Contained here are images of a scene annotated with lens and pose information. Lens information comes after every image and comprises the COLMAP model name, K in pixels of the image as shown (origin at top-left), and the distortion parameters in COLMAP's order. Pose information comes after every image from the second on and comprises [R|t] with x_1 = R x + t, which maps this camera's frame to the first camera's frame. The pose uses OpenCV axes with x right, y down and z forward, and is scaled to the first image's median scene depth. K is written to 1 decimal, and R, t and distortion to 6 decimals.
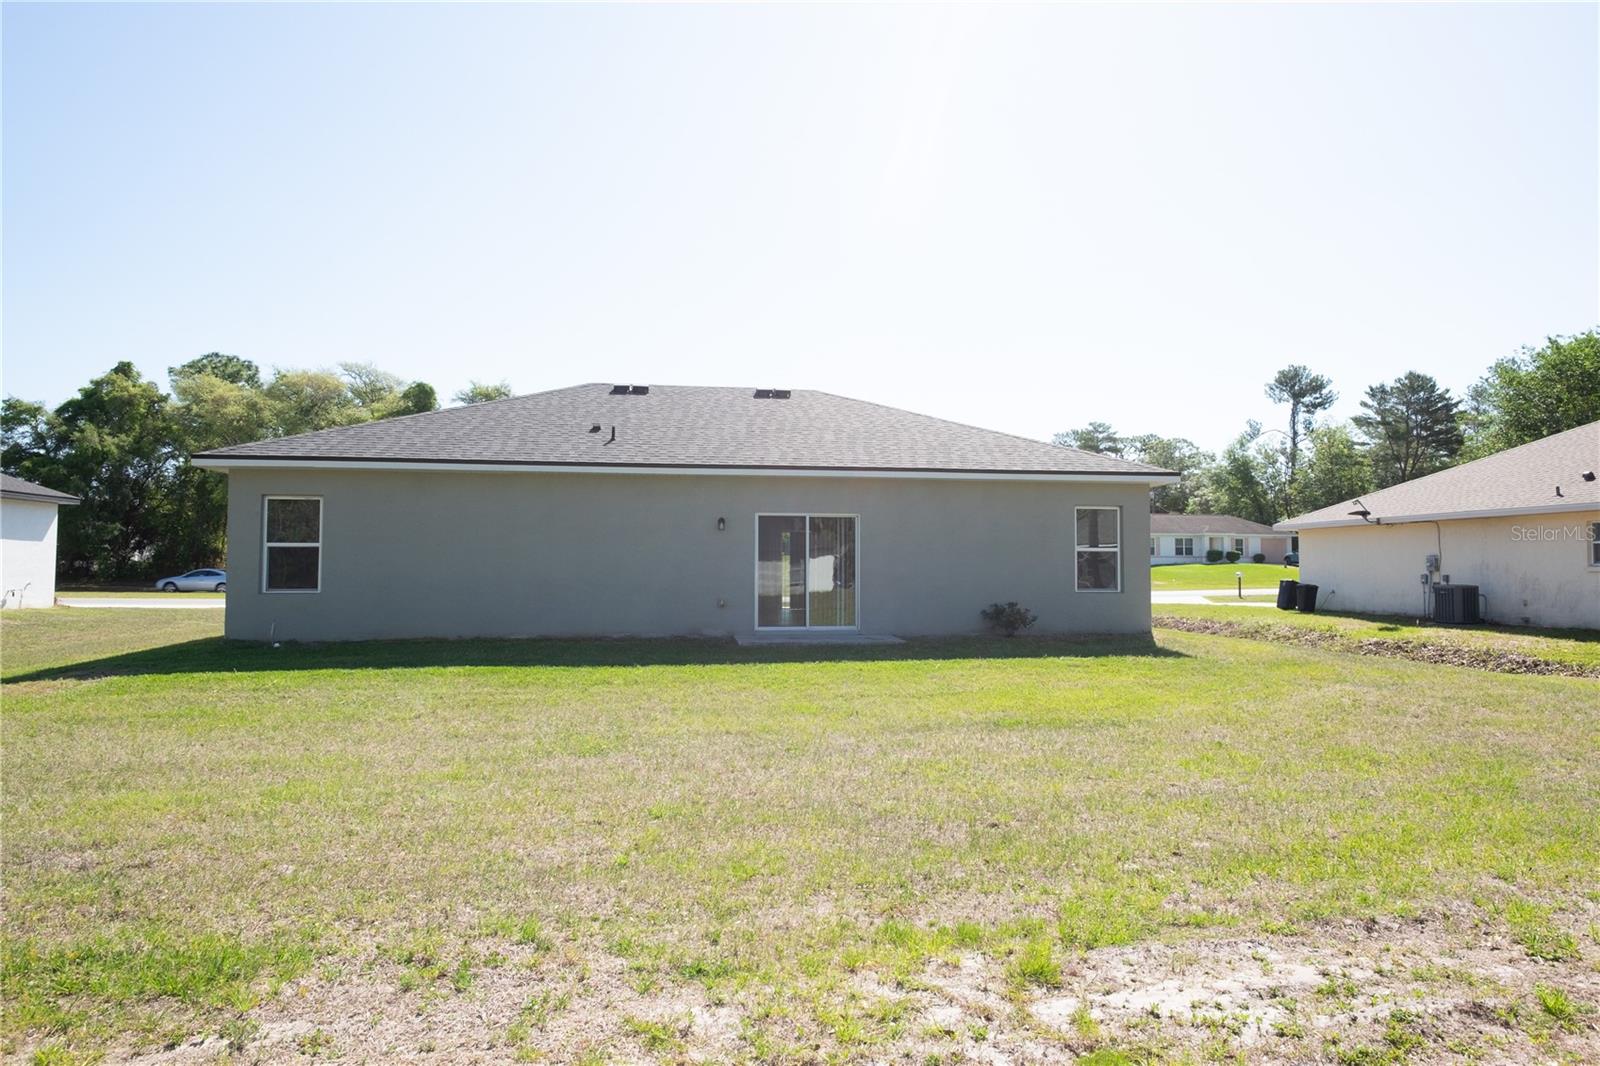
lens RADIAL K [[978.9, 0, 804.7], [0, 978.9, 537.0], [0, 0, 1]] dist [0.000067, -0.004157]
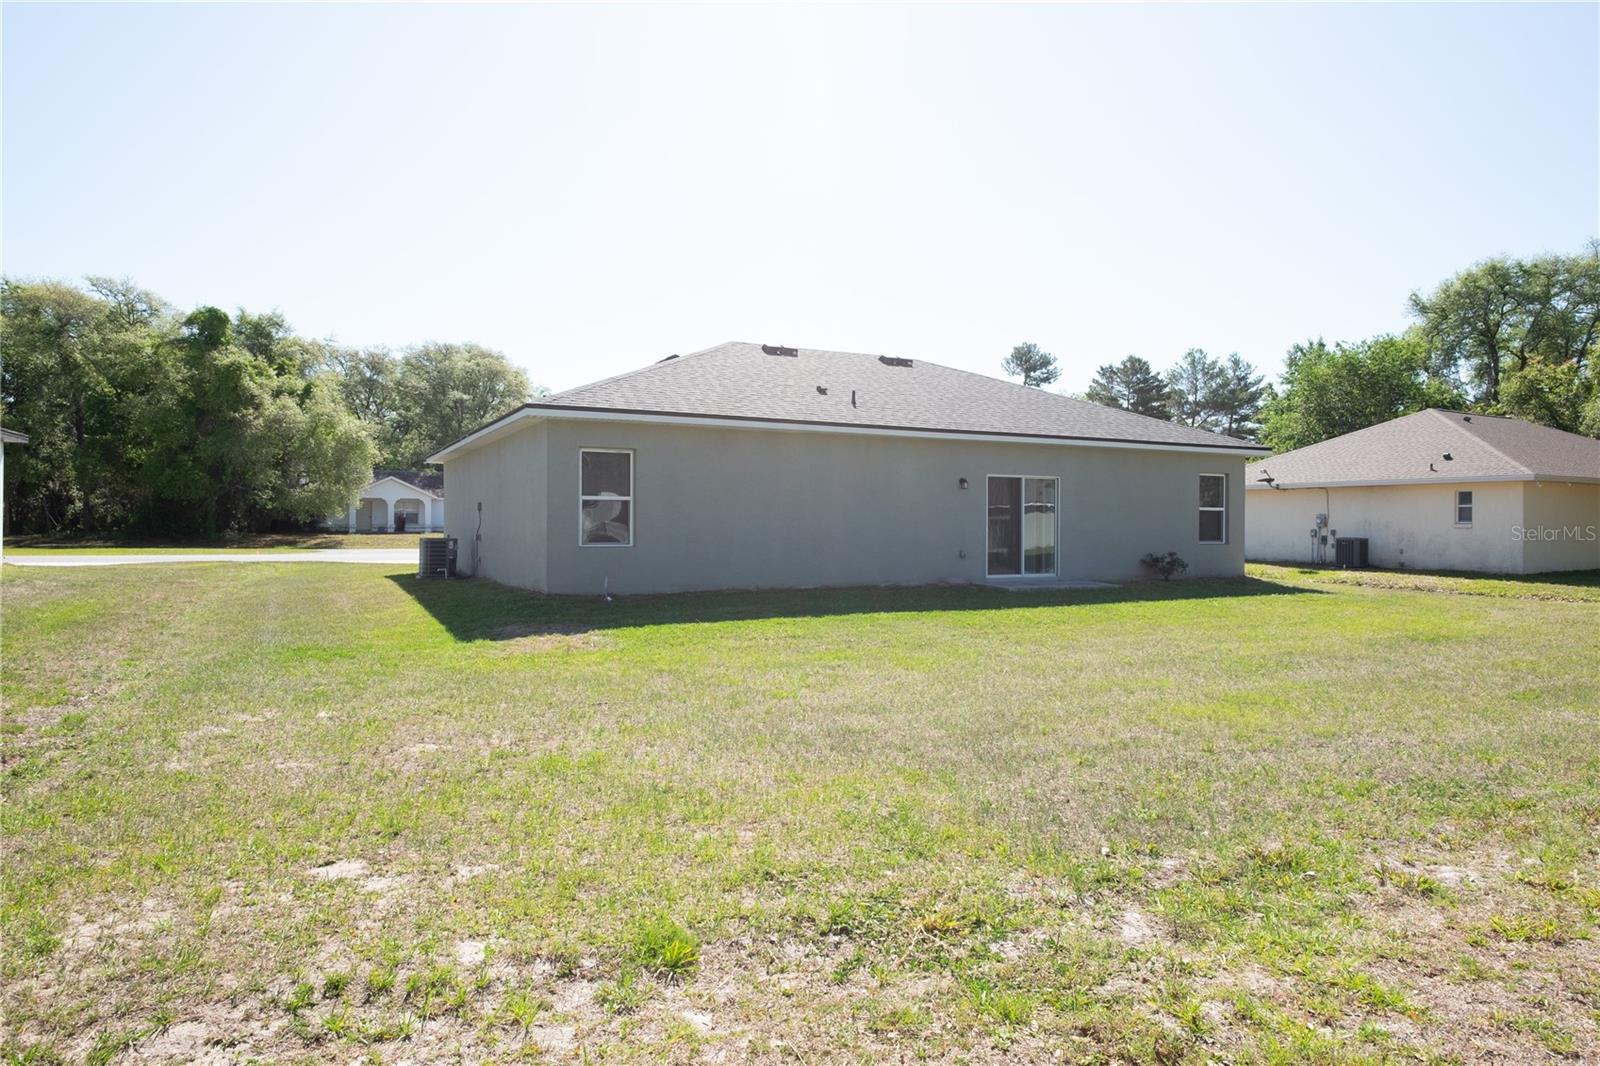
lens RADIAL K [[978.9, 0, 795.3], [0, 978.9, 532.8], [0, 0, 1]] dist [0.000067, -0.004157]
pose [[0.951642, 0.000735, 0.307207, -0.453218], [-0.014349, 0.999012, 0.042061, -0.001218], [-0.306873, -0.044435, 0.950713, -0.004144]]
